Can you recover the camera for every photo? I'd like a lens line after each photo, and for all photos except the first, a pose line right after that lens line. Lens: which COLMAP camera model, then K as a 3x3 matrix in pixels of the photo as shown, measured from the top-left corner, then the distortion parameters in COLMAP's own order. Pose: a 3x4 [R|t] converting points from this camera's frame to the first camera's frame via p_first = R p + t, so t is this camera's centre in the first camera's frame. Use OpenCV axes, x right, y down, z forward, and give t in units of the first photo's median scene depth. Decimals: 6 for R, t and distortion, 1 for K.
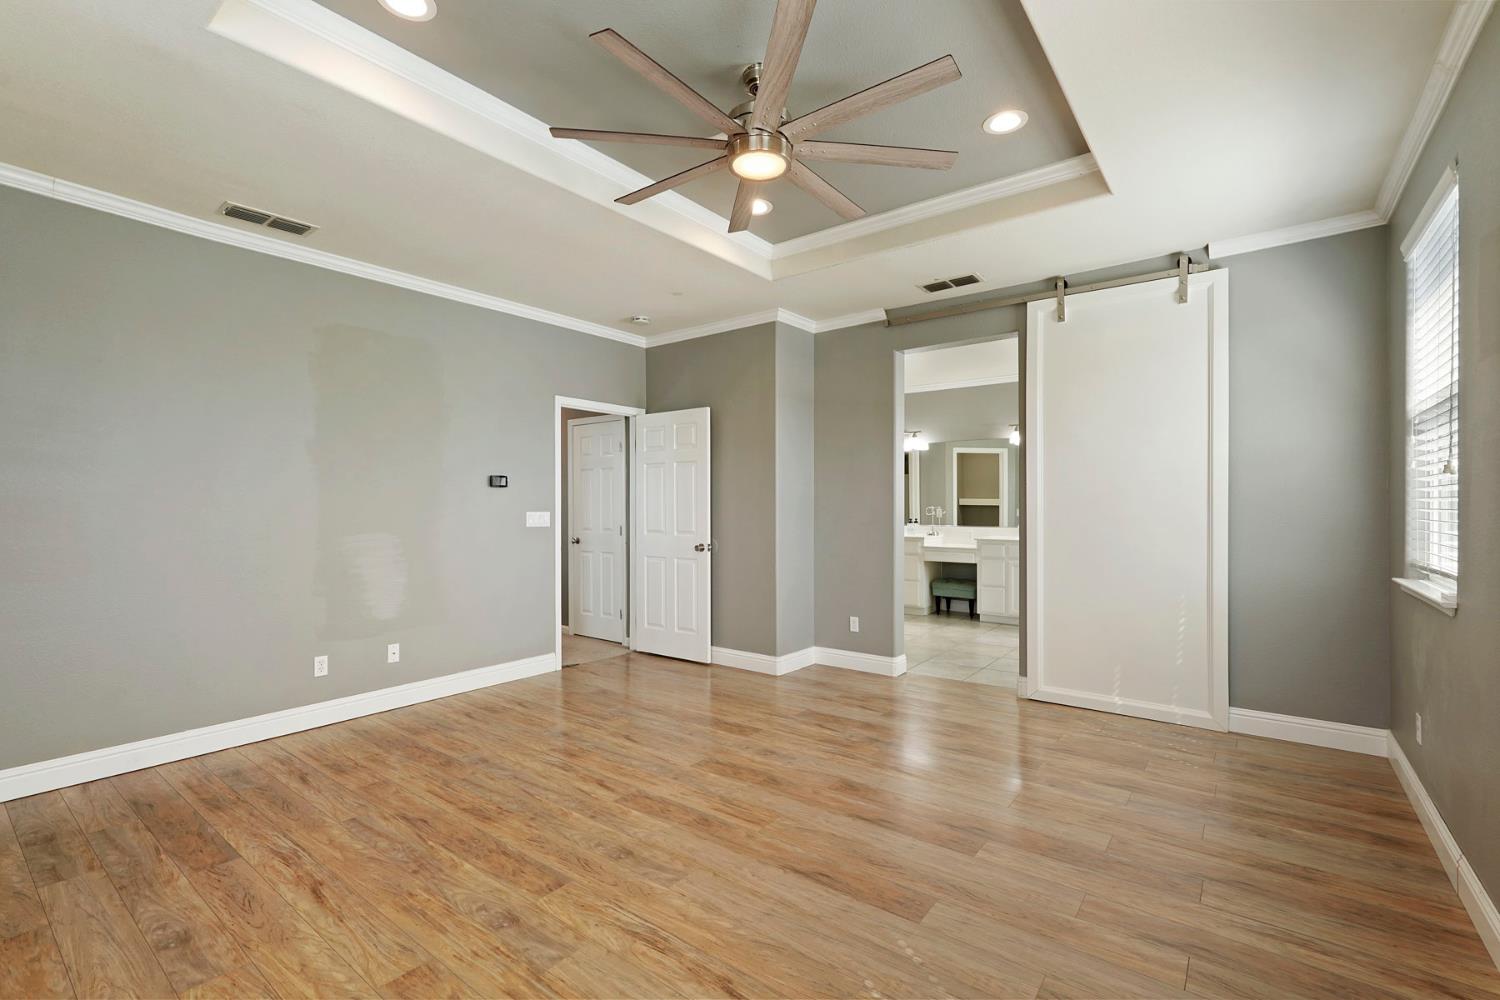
lens RADIAL K [[673.3, 0, 748.0], [0, 673.3, 498.7], [0, 0, 1]] dist [-0.003756, 0.002343]
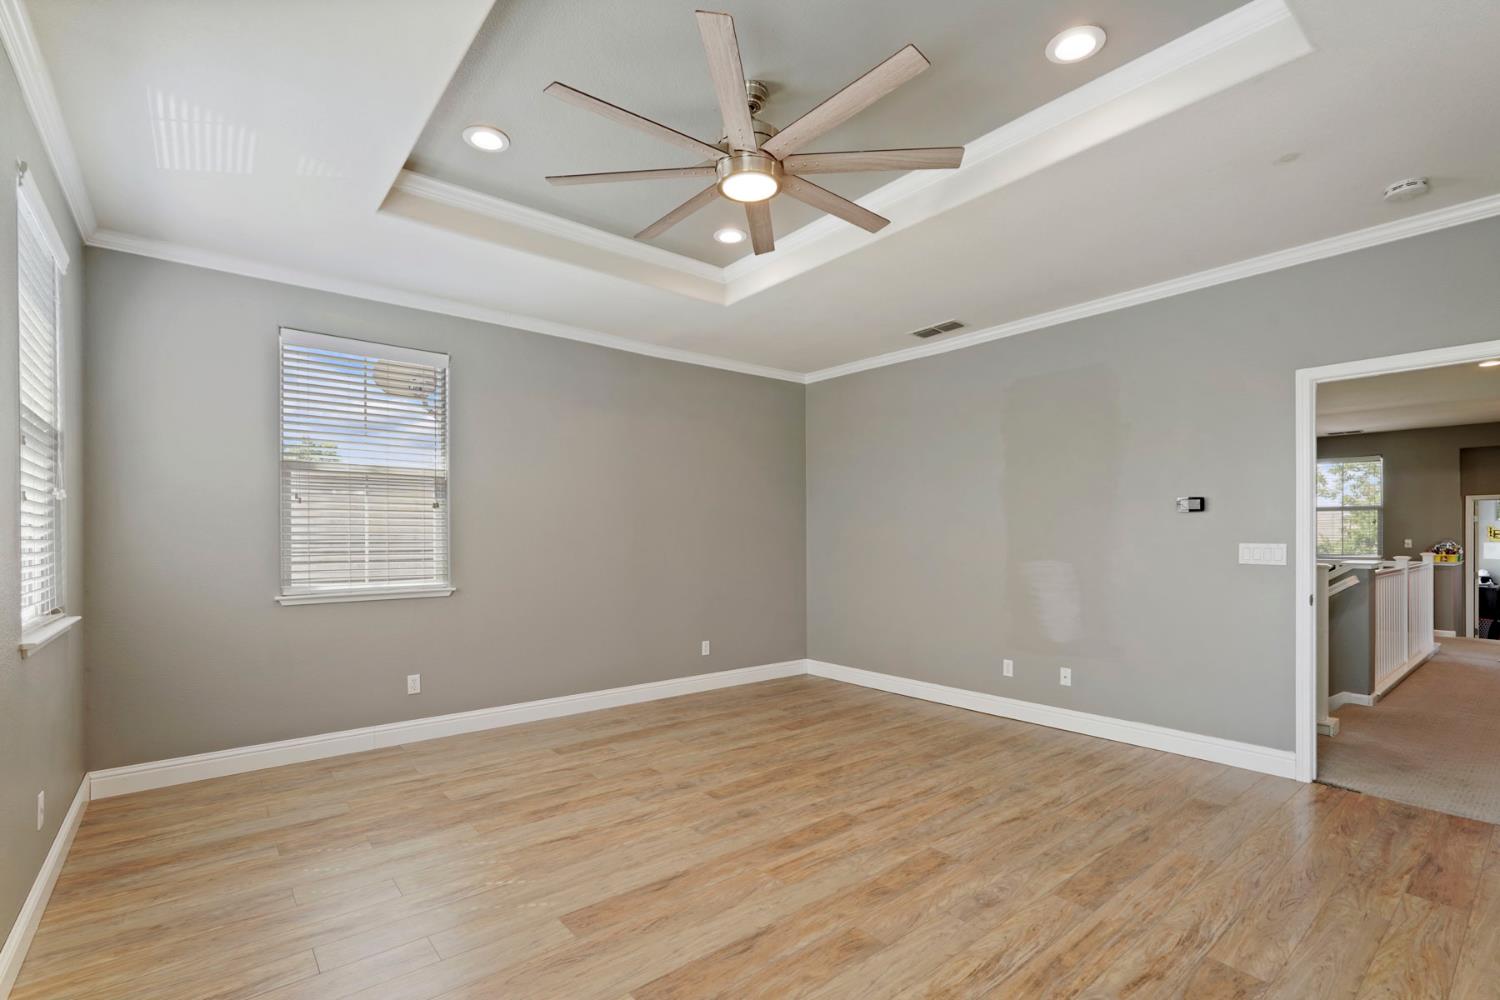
lens RADIAL K [[673.3, 0, 735.9], [0, 673.3, 542.4], [0, 0, 1]] dist [-0.003756, 0.002343]
pose [[-0.232724, 0.010194, -0.972489, 0.807146], [0.013781, 0.999879, 0.007184, 0.009032], [0.972445, -0.011730, -0.232837, 0.999925]]
